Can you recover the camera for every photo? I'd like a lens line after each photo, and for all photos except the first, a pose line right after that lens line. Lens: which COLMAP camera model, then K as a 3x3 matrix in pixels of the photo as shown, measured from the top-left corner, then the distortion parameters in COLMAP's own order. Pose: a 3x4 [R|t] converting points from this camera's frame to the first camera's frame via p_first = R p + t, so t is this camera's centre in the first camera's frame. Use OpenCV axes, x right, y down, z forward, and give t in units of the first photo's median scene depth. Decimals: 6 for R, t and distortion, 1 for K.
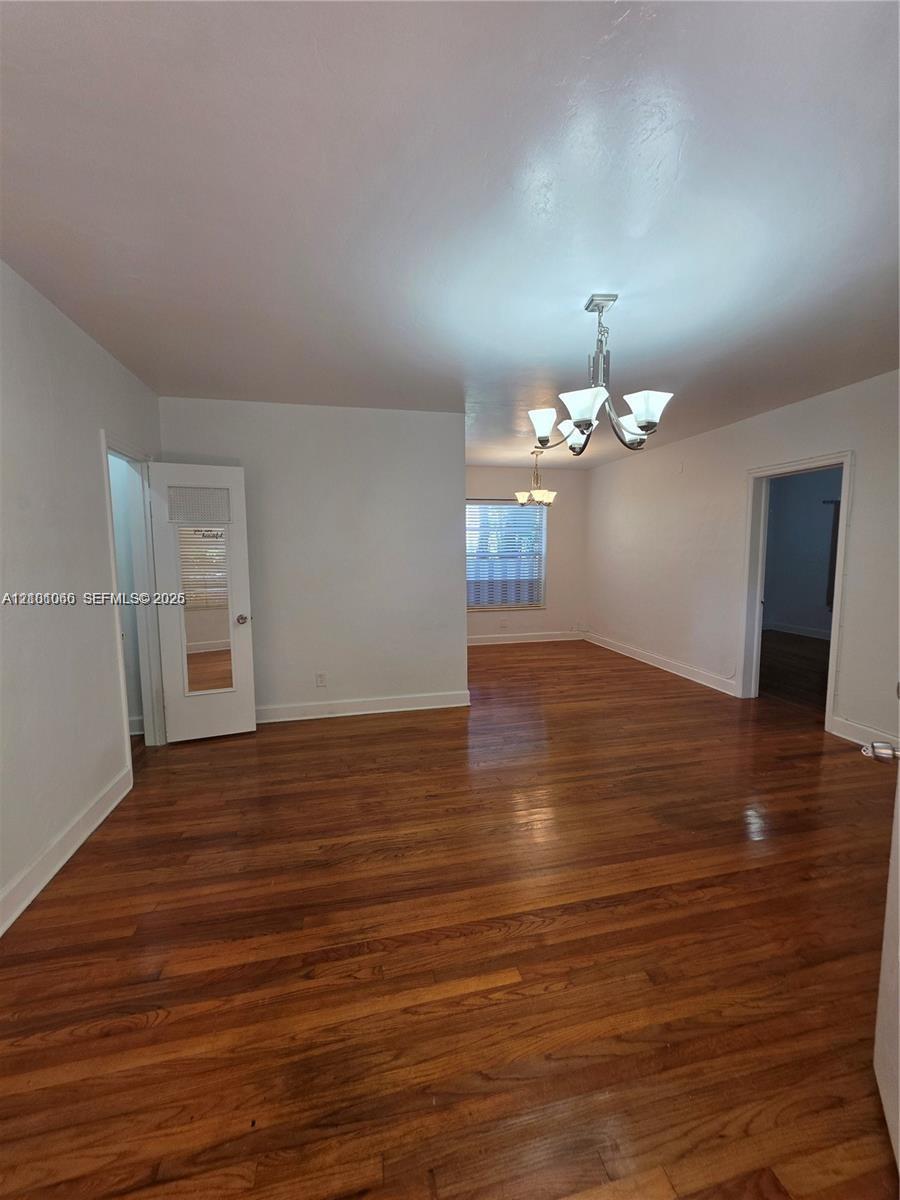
lens RADIAL K [[483.2, 0, 455.1], [0, 483.2, 602.4], [0, 0, 1]] dist [0.002744, -0.000369]
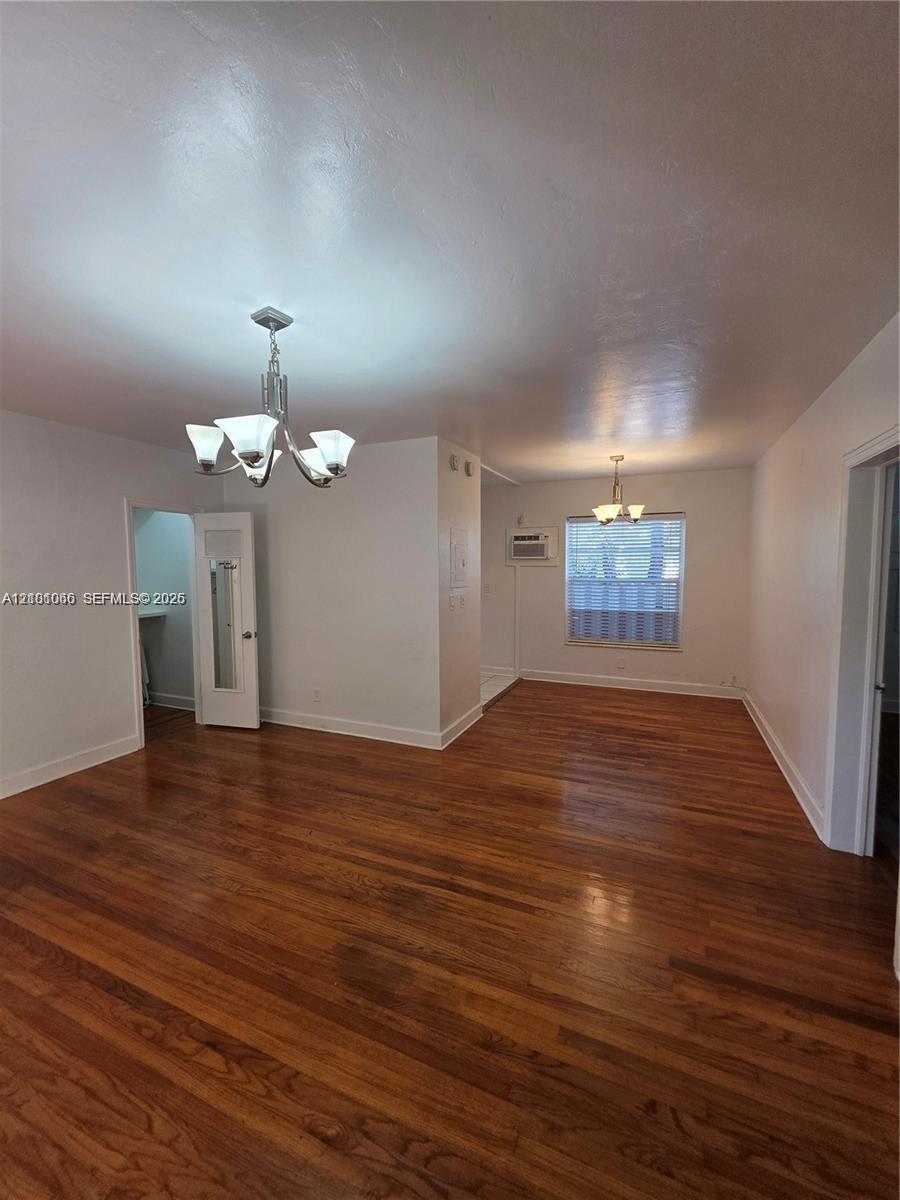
lens RADIAL K [[483.2, 0, 453.5], [0, 483.2, 596.5], [0, 0, 1]] dist [0.002744, -0.000369]
pose [[0.802732, 0.042317, -0.594837, 0.653950], [-0.065301, 0.997718, -0.017145, -0.070381], [0.592754, 0.052606, 0.803663, 0.300298]]
